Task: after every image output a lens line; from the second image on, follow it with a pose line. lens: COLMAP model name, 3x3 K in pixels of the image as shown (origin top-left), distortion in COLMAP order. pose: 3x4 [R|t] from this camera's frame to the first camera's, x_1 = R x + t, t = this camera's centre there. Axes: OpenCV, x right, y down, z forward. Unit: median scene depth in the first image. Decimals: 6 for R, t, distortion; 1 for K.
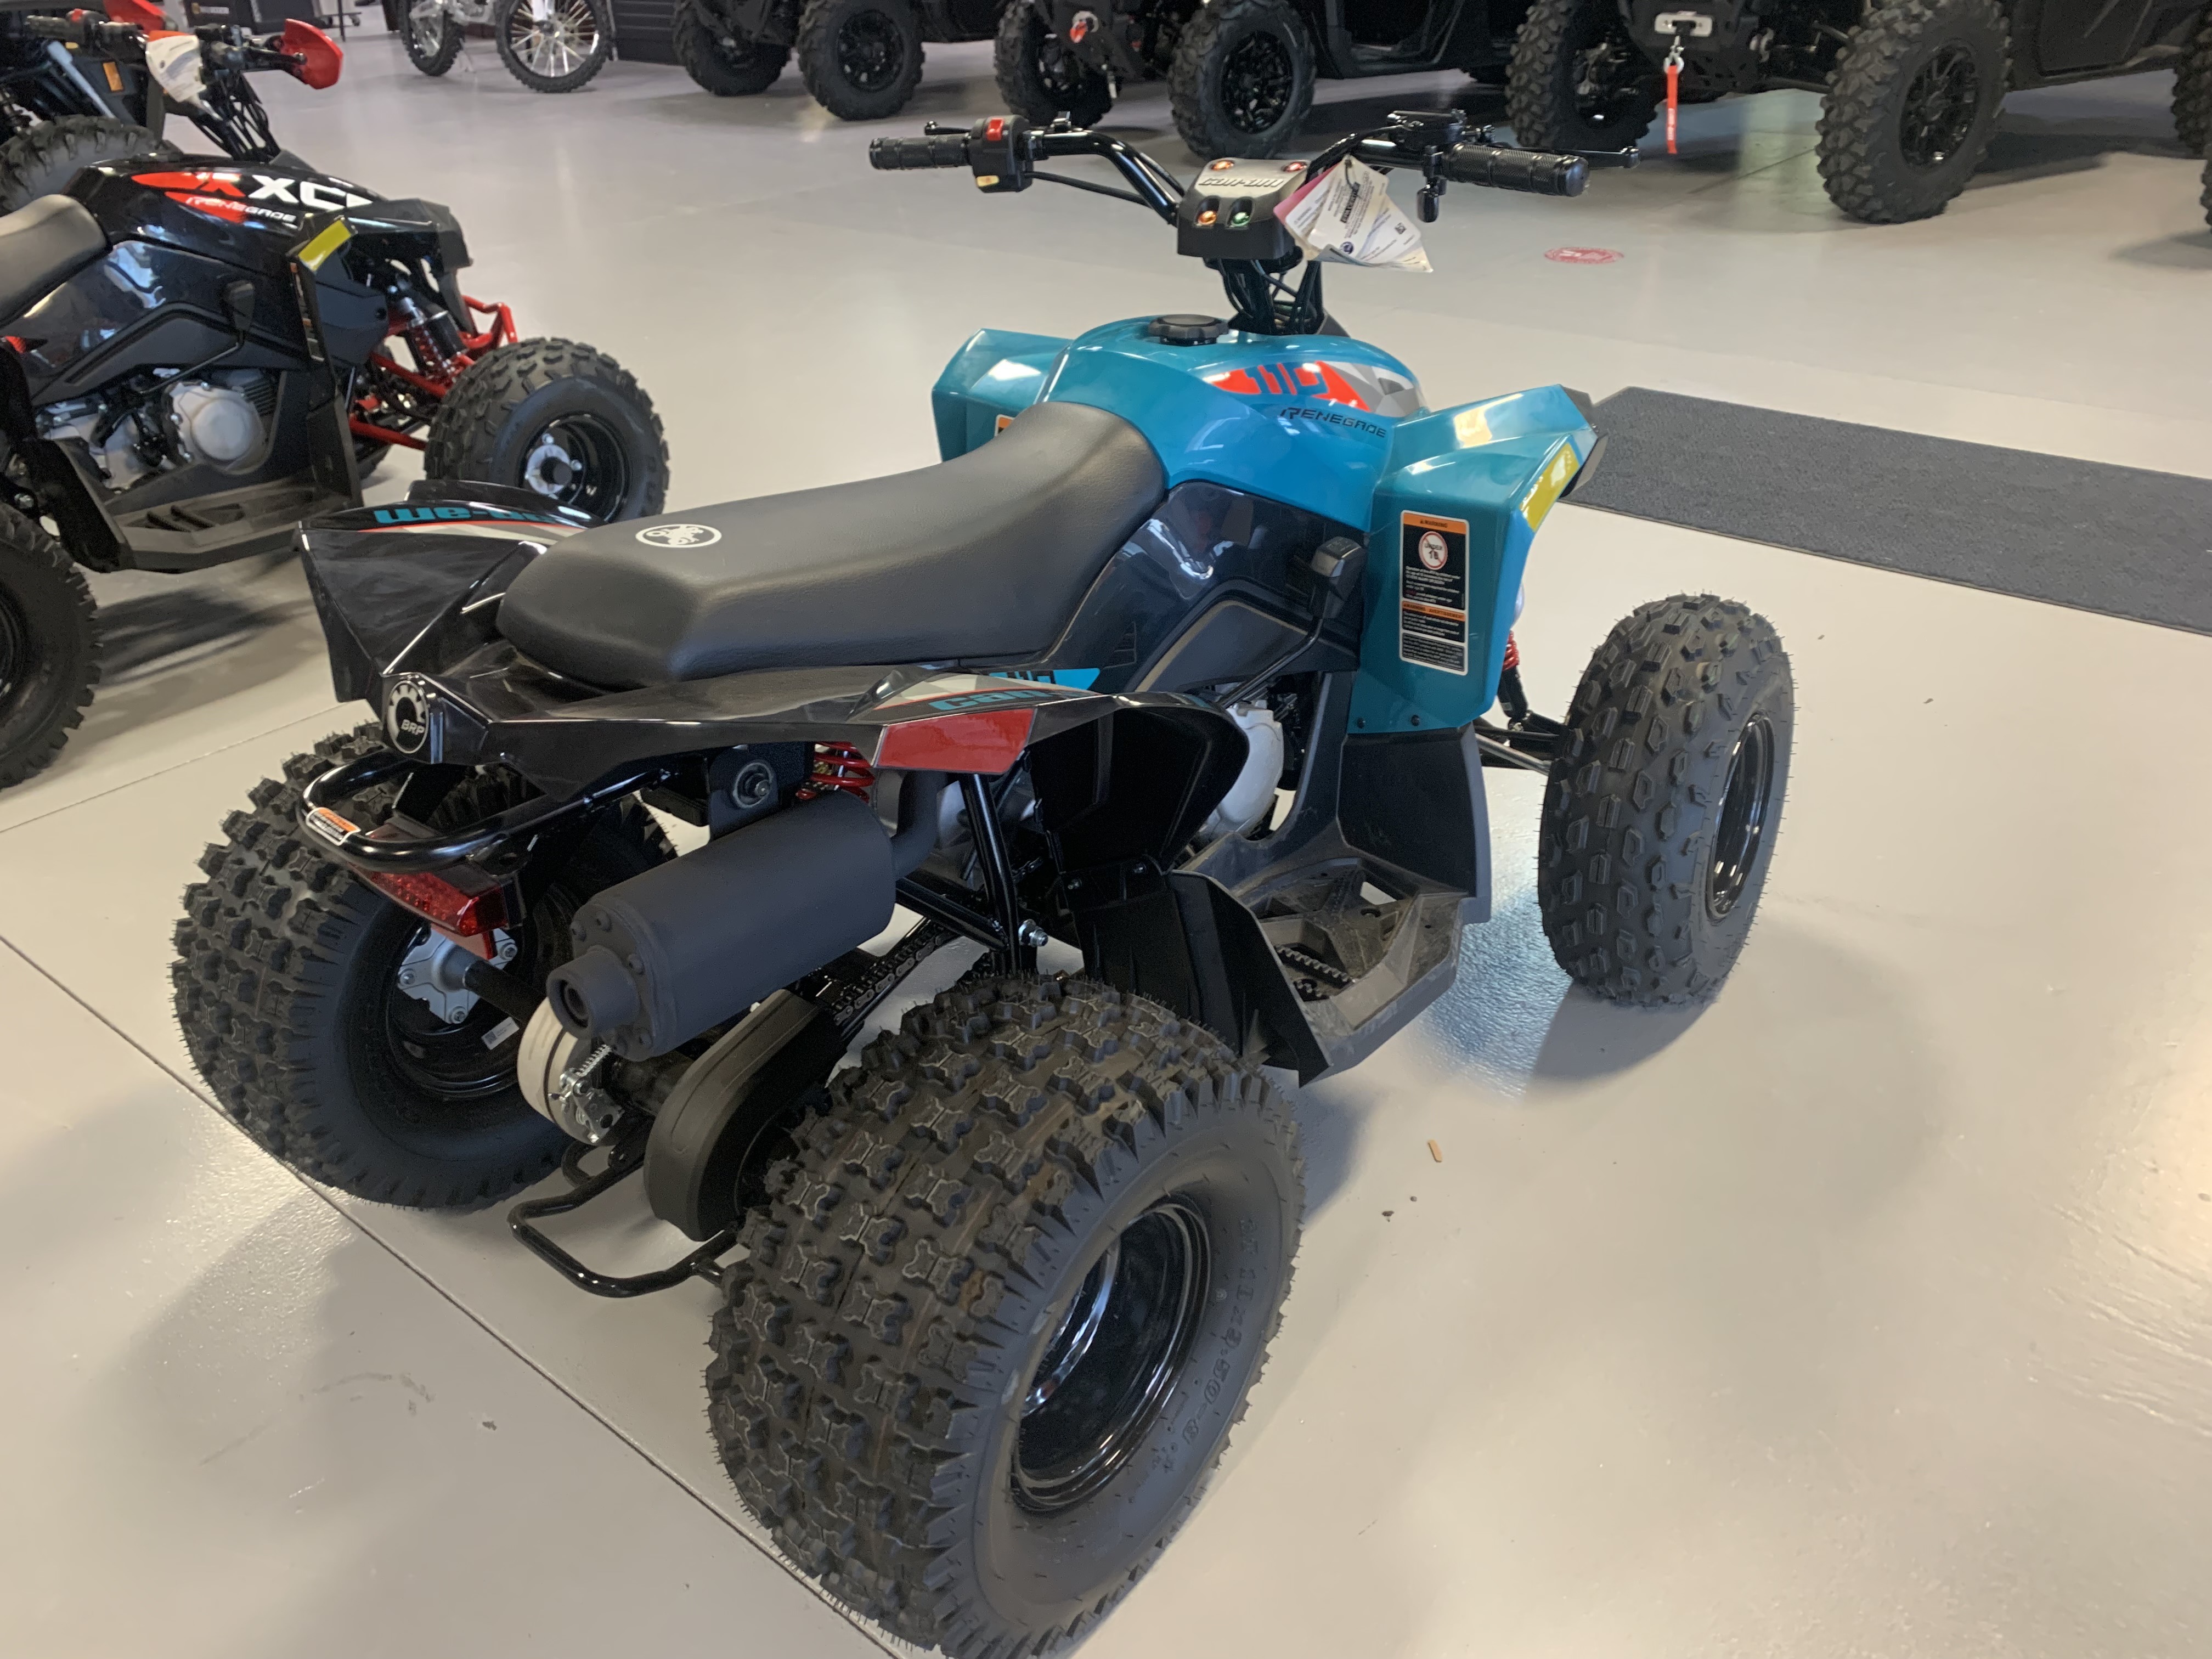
lens RADIAL K [[1707.5, 0, 1074.4], [0, 1707.5, 838.8], [0, 0, 1]] dist [0.009028, -0.007099]
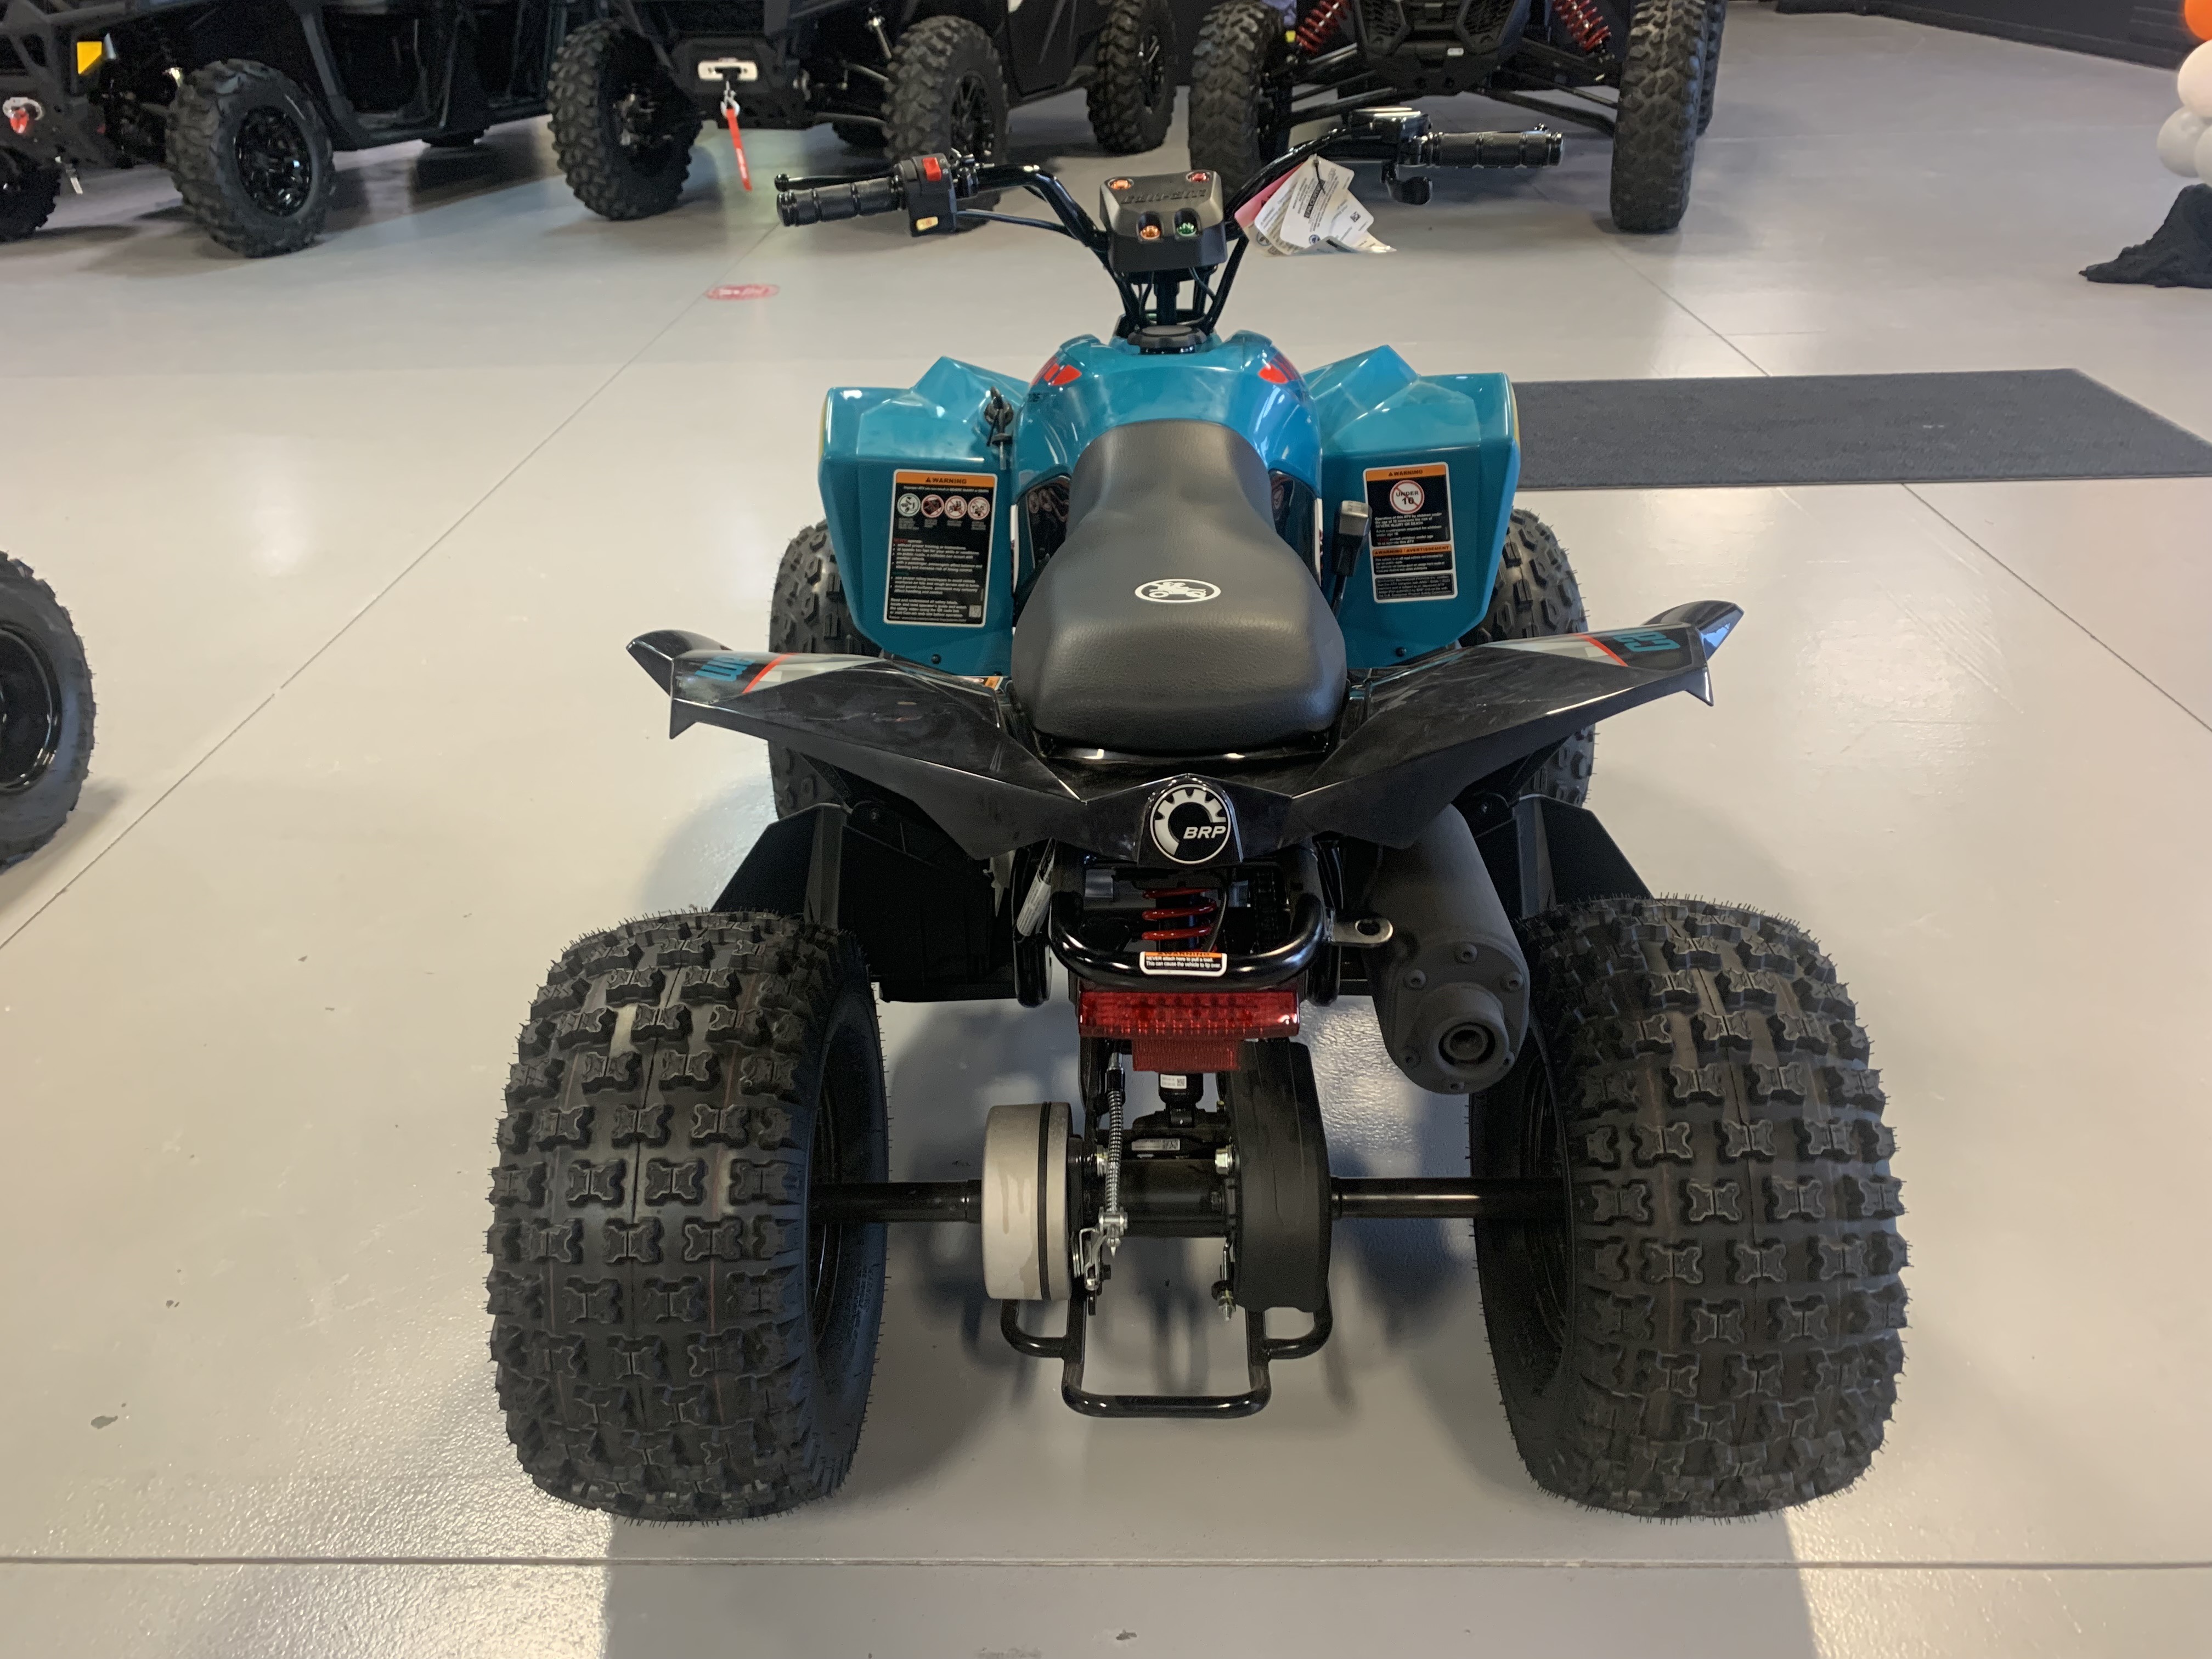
lens RADIAL K [[1707.5, 0, 1094.9], [0, 1707.5, 832.6], [0, 0, 1]] dist [0.009028, -0.007099]
pose [[0.786549, -0.297507, 0.541138, -0.182472], [0.315075, 0.946995, 0.062675, -0.027688], [-0.531101, 0.121202, 0.838595, 0.056583]]
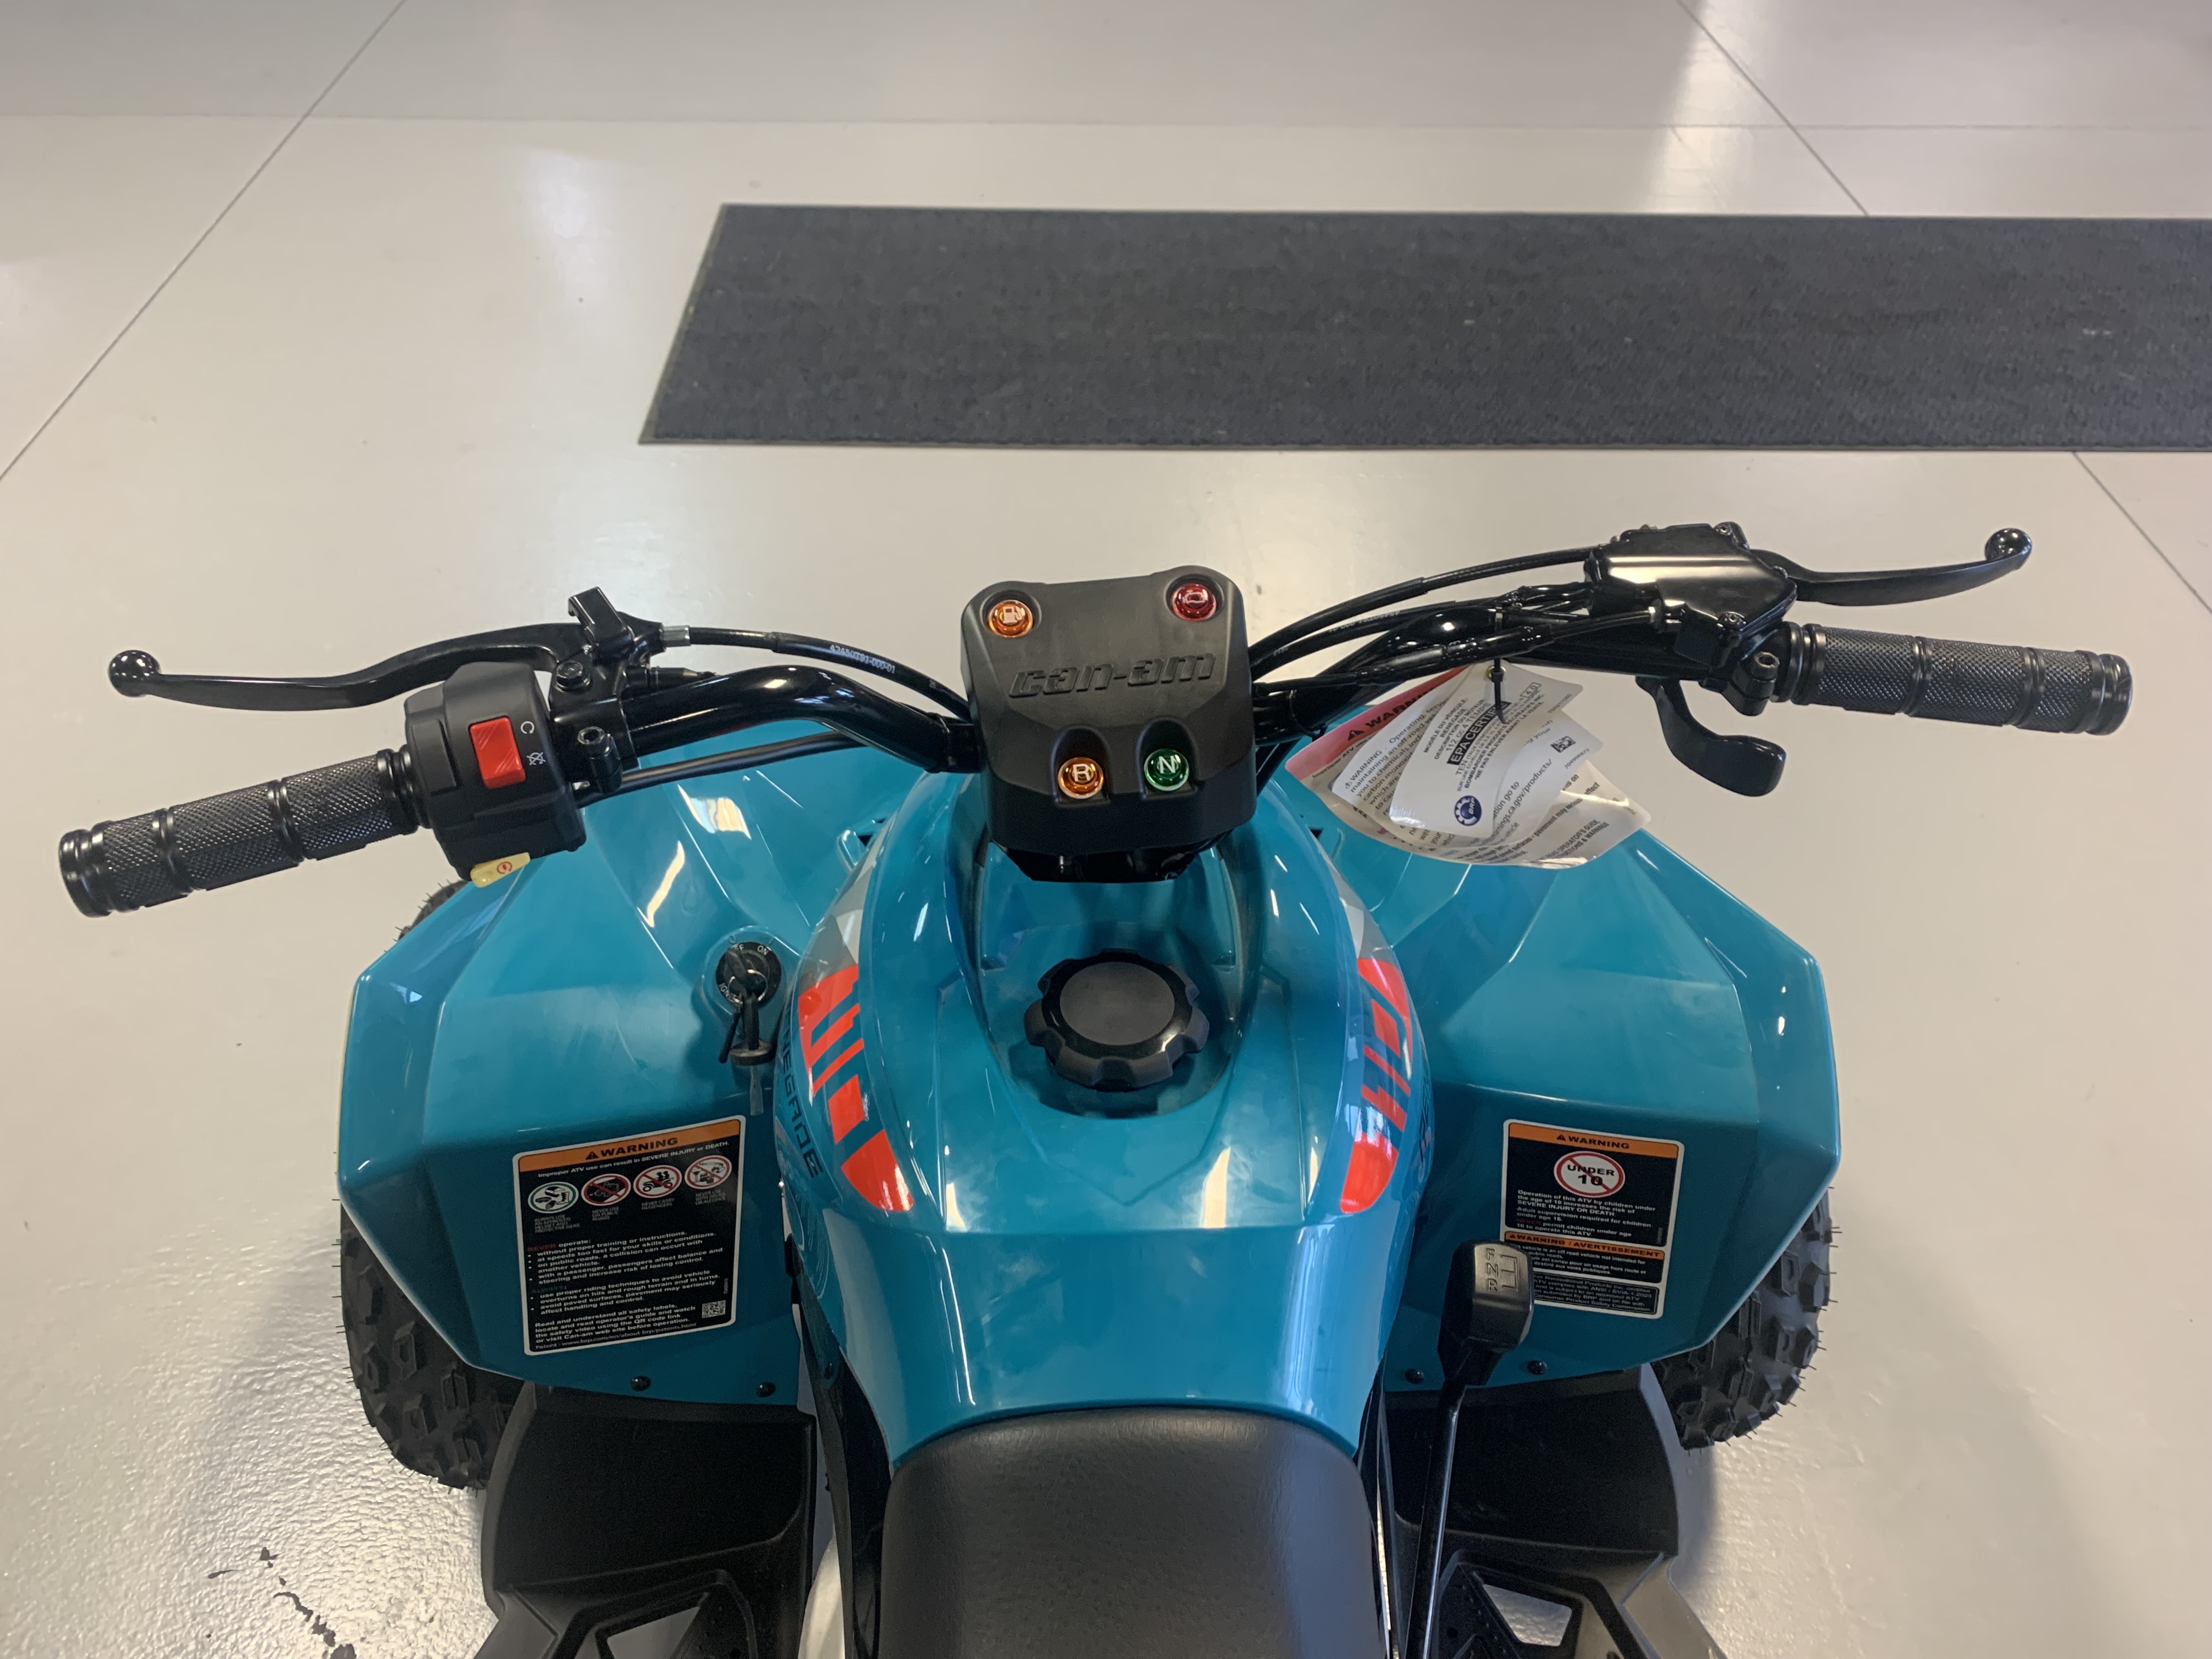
lens RADIAL K [[1707.5, 0, 1134.6], [0, 1707.5, 748.7], [0, 0, 1]] dist [0.009028, -0.007099]
pose [[0.741101, -0.397959, 0.540738, -0.041827], [0.289788, 0.916114, 0.277053, -0.143253], [-0.605633, -0.048625, 0.794257, 0.191731]]
